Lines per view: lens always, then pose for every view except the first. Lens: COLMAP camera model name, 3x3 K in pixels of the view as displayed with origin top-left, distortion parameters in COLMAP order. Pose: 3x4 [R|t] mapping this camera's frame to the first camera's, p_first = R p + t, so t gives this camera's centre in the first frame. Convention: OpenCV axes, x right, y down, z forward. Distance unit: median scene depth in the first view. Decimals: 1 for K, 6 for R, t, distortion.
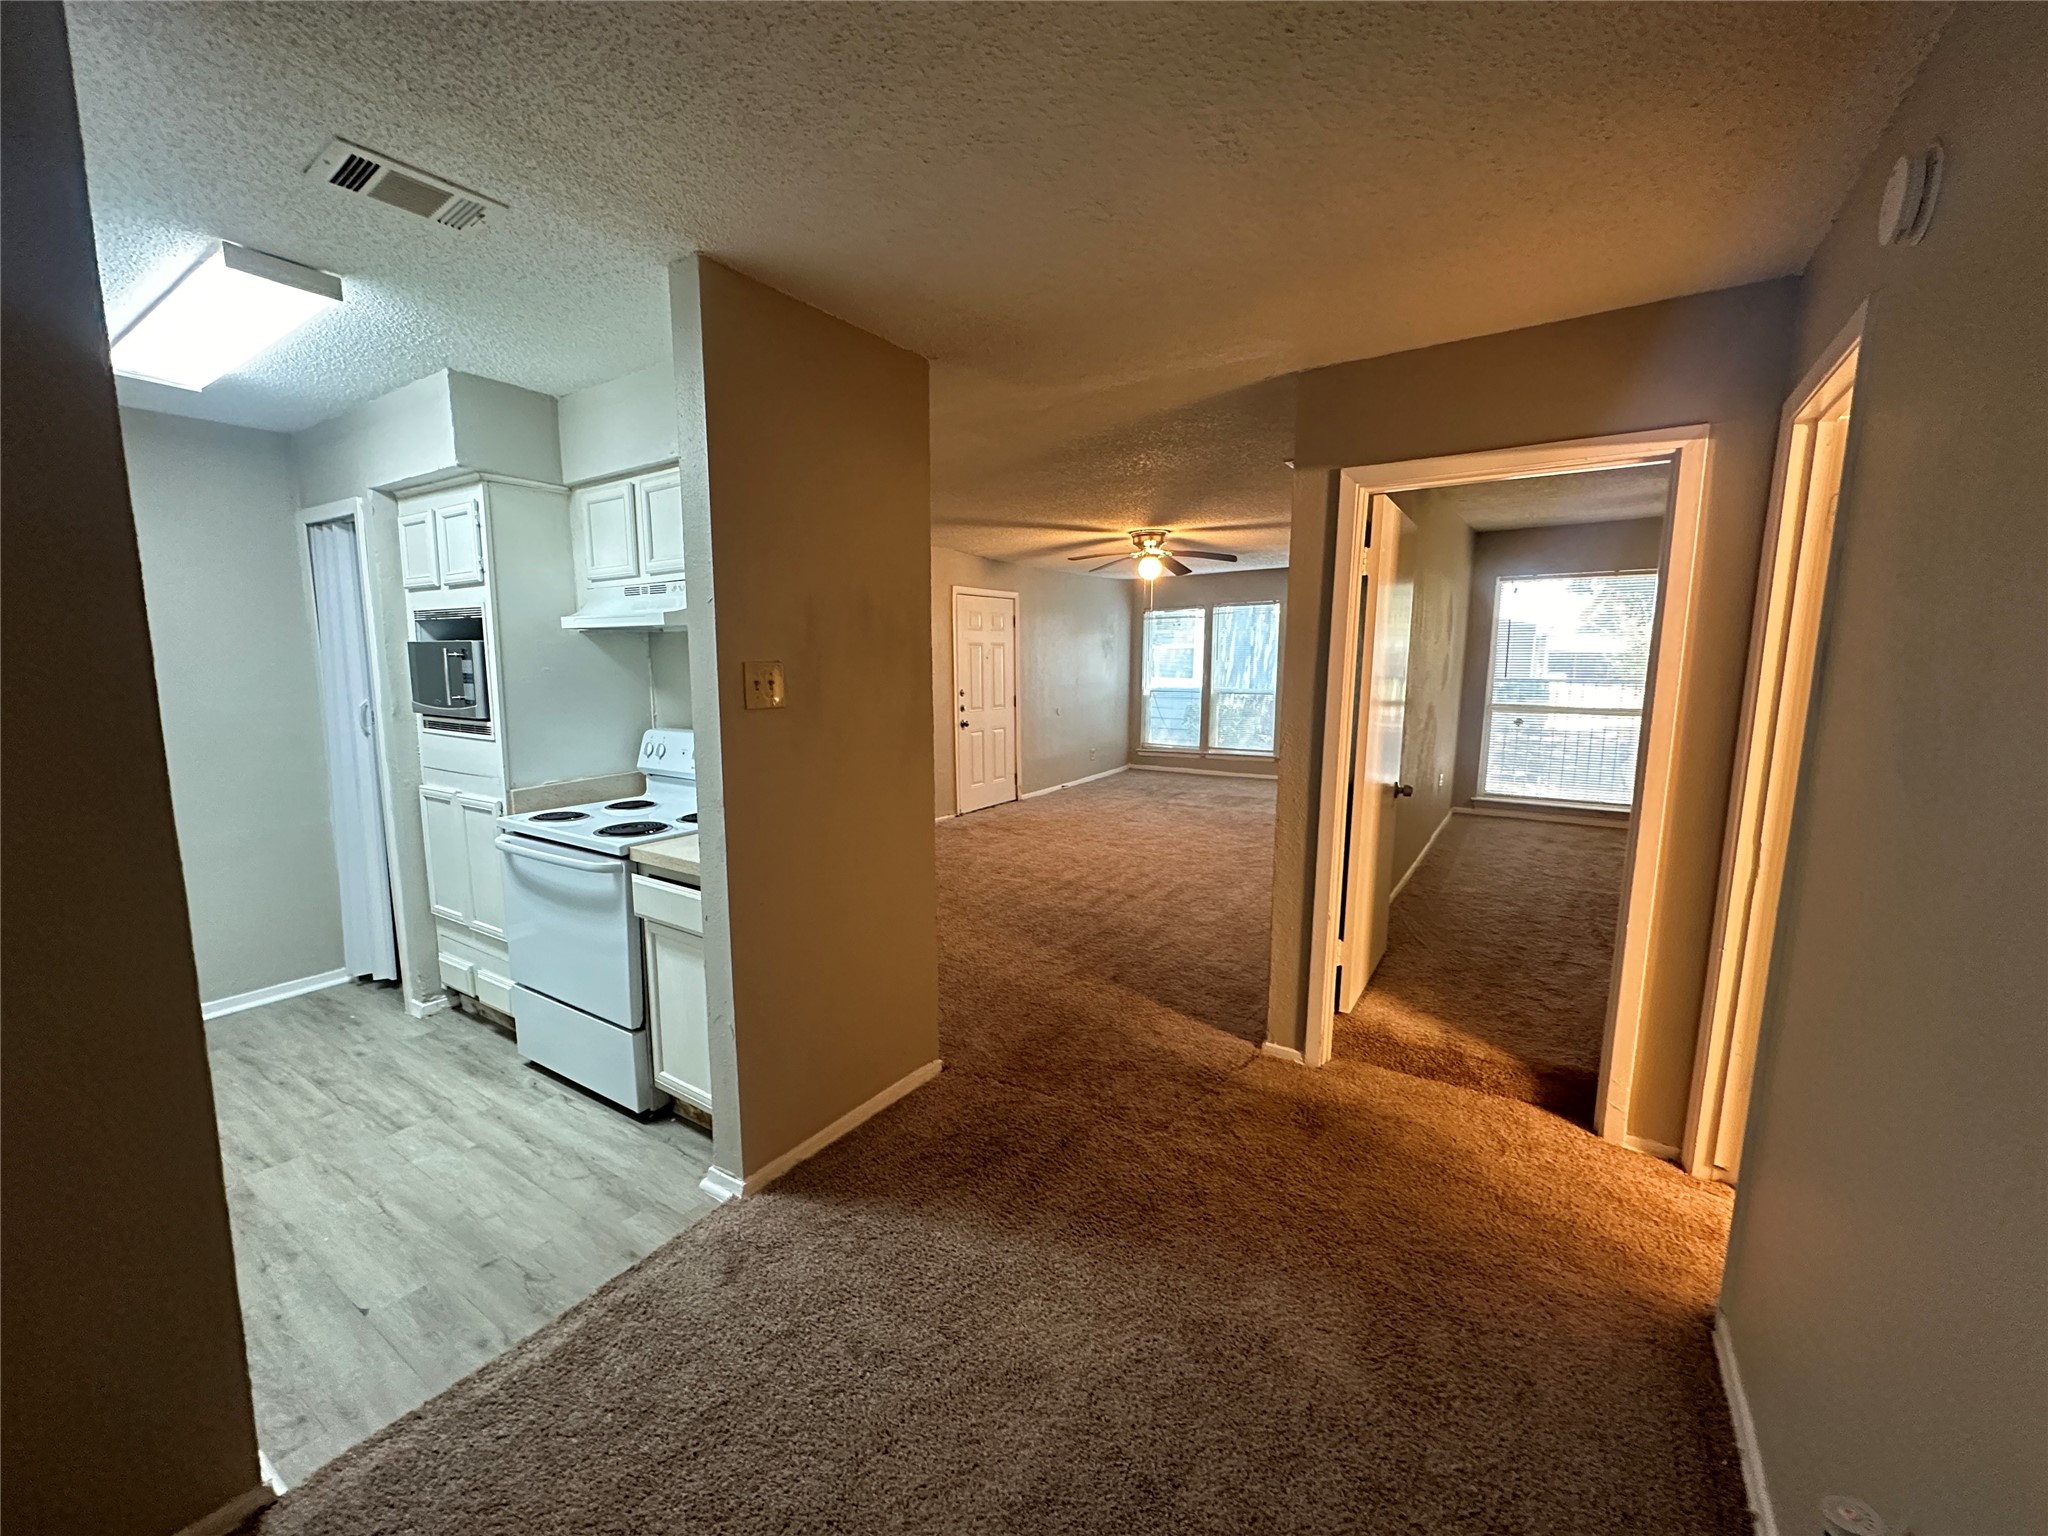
lens RADIAL K [[817.7, 0, 1020.7], [0, 817.7, 768.6], [0, 0, 1]] dist [-0.000705, 0.000638]
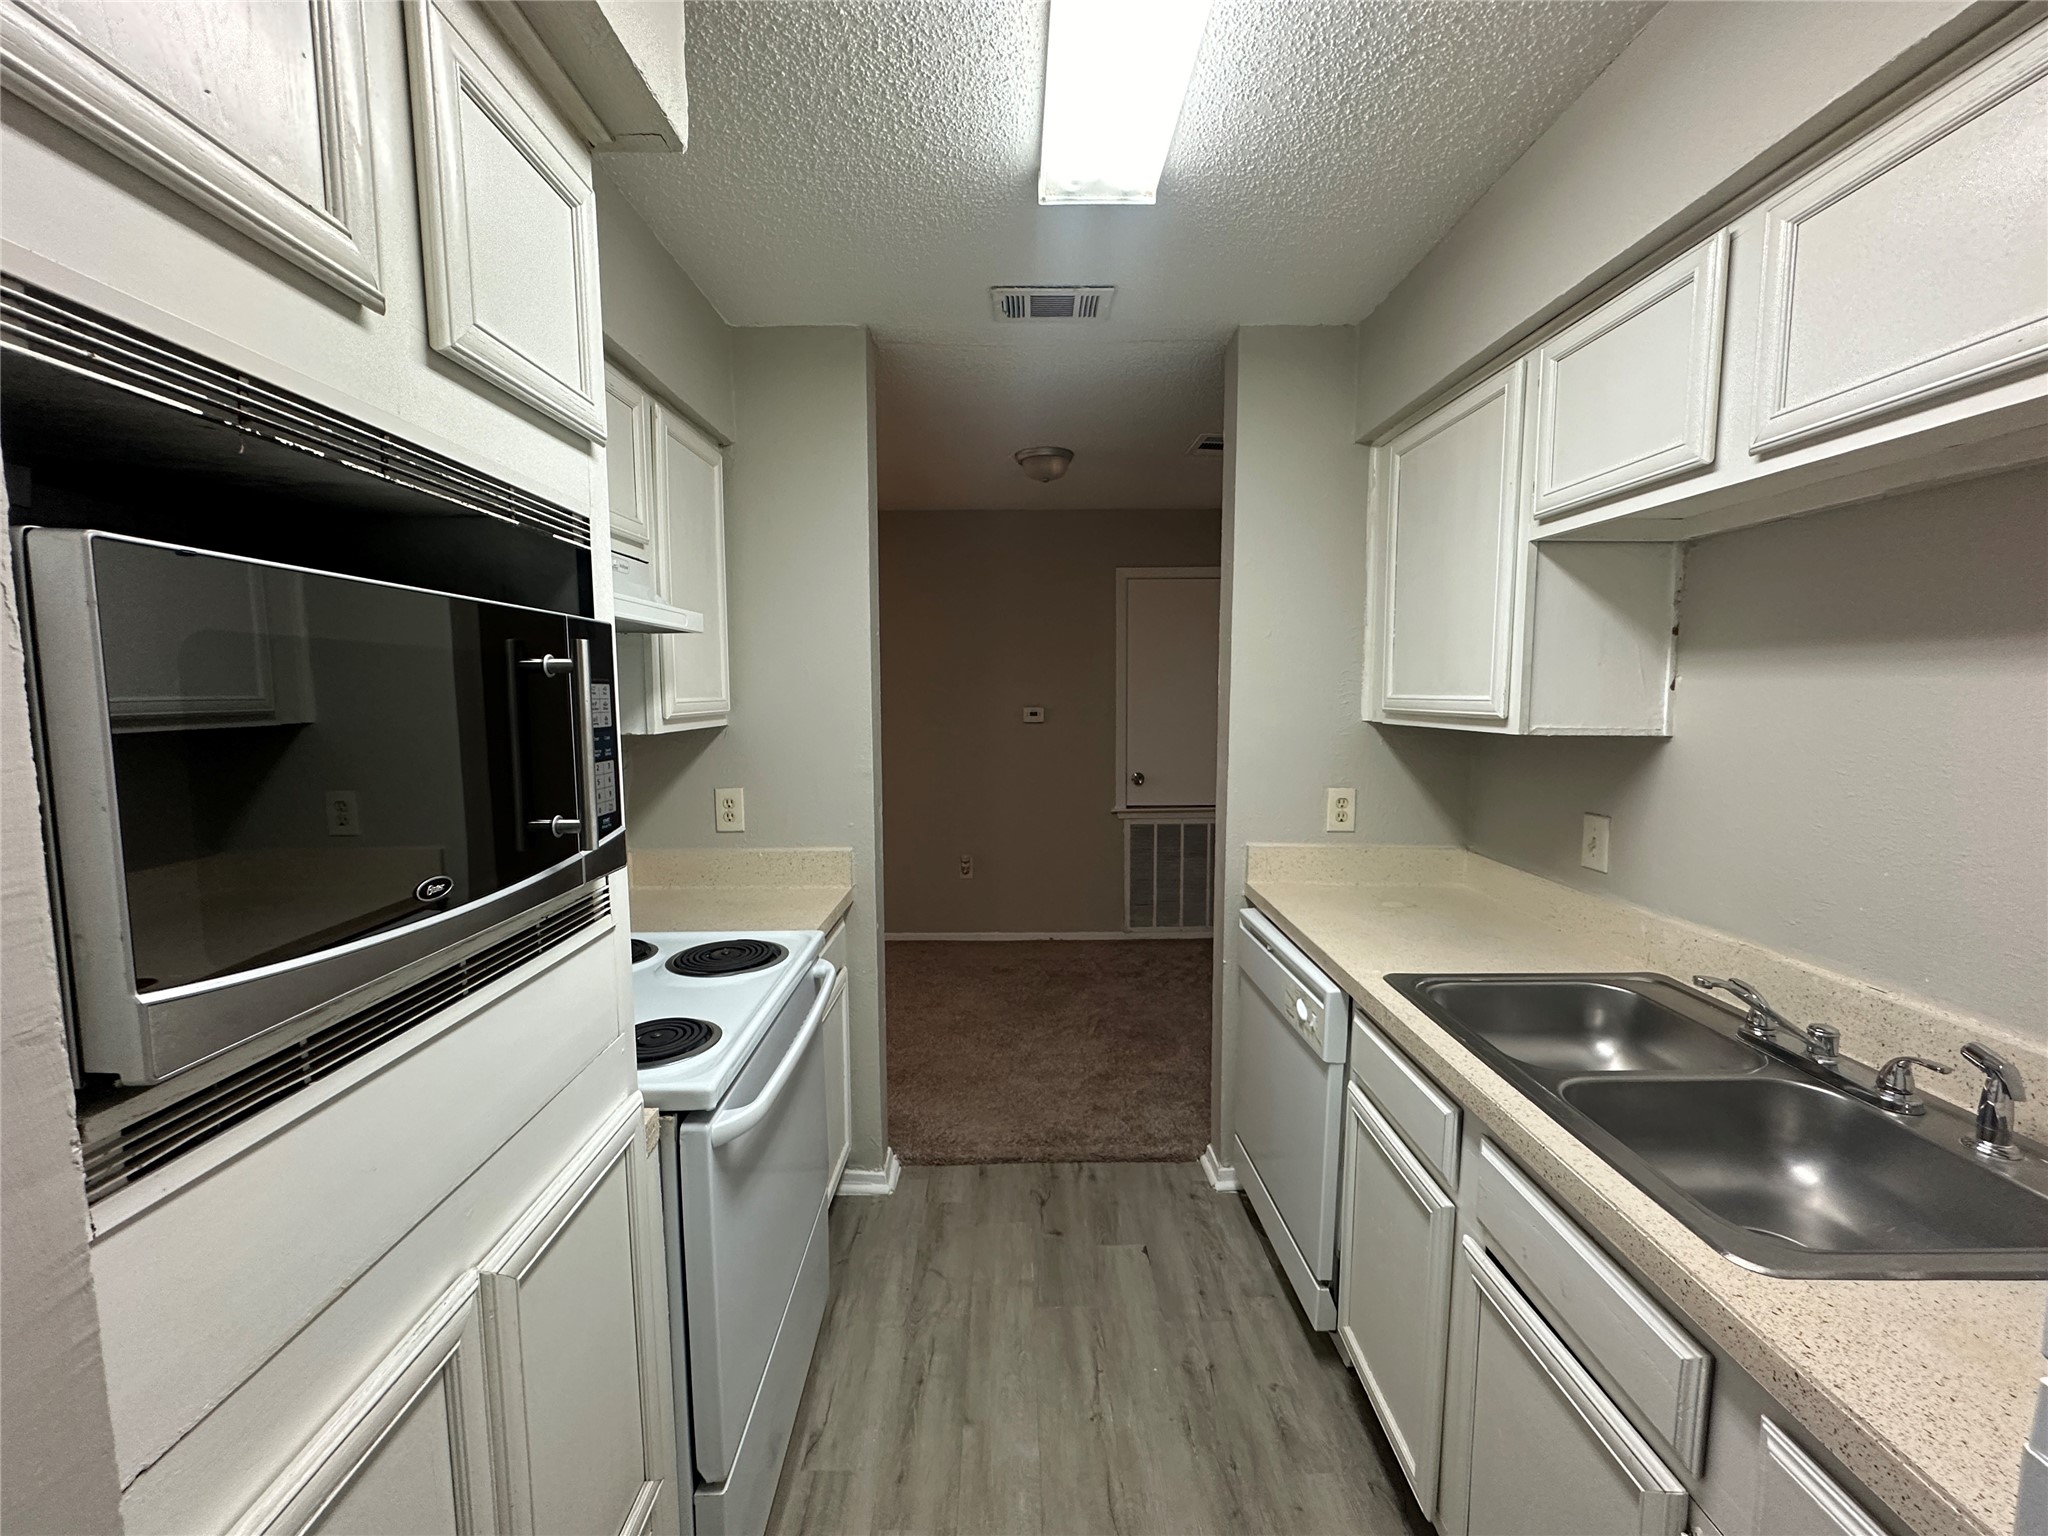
lens RADIAL K [[817.7, 0, 1023.7], [0, 817.7, 770.8], [0, 0, 1]] dist [-0.000705, 0.000638]
pose [[-0.567577, -0.083441, 0.819081, -1.374525], [0.112717, 0.977609, 0.177697, -0.185114], [-0.815568, 0.193181, -0.545463, 1.414542]]
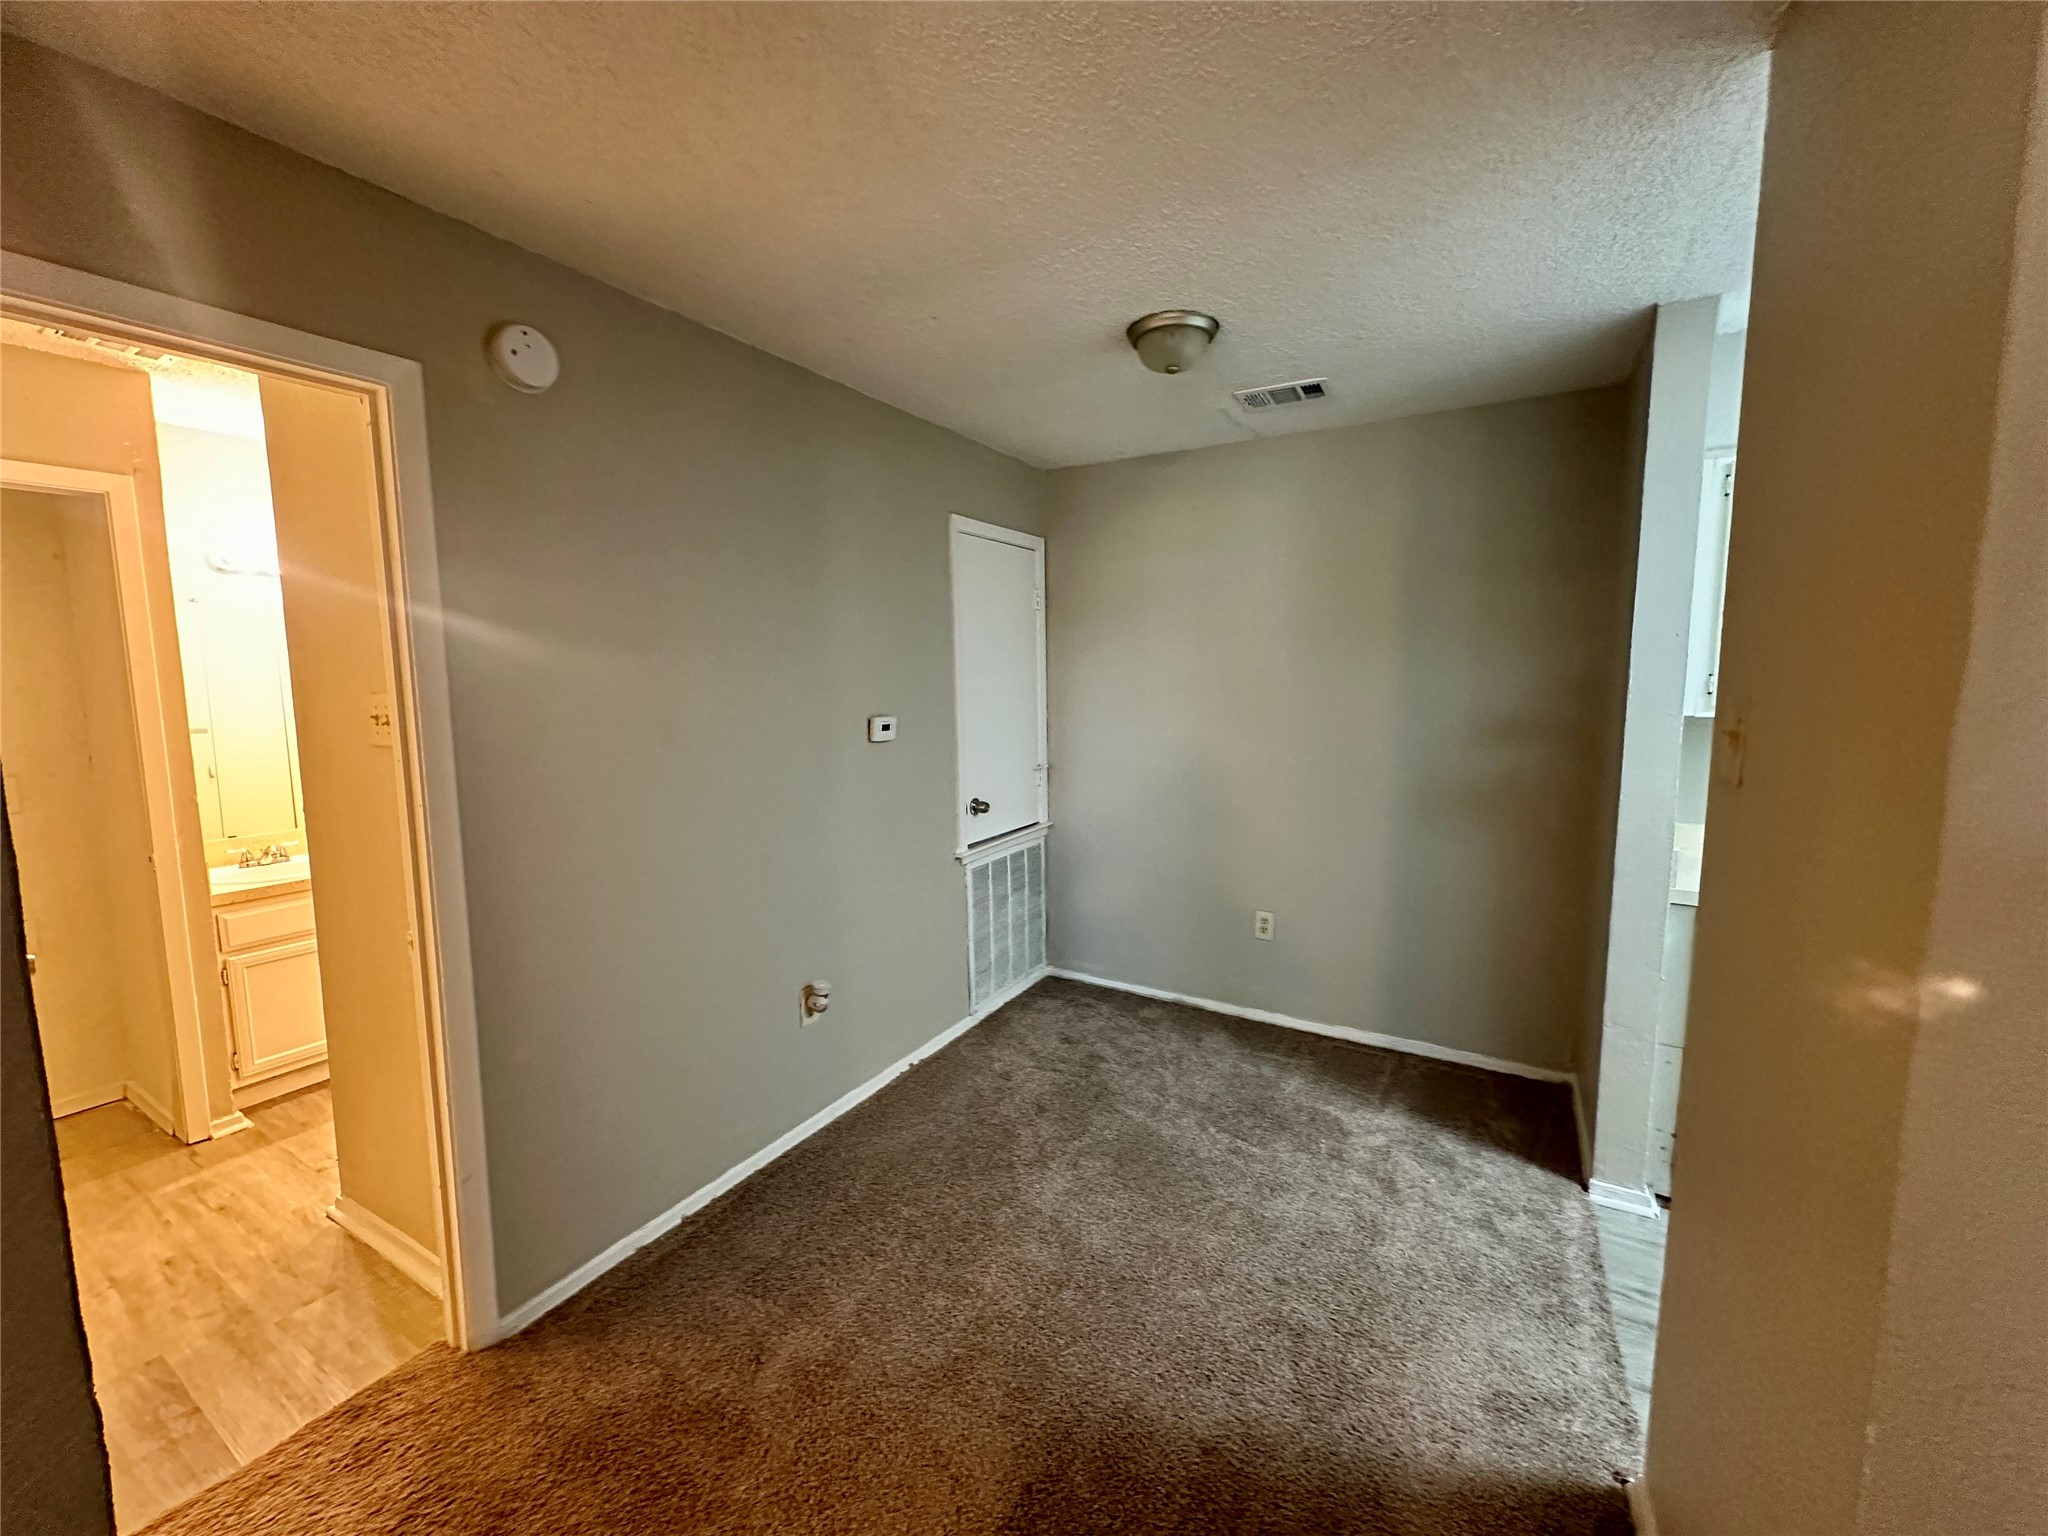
lens RADIAL K [[817.7, 0, 1028.1], [0, 817.7, 759.2], [0, 0, 1]] dist [-0.000705, 0.000638]
pose [[-0.998120, 0.014263, -0.059610, 0.191433], [-0.000663, 0.969982, 0.243176, -0.223603], [0.061289, 0.242759, -0.968149, 1.524298]]
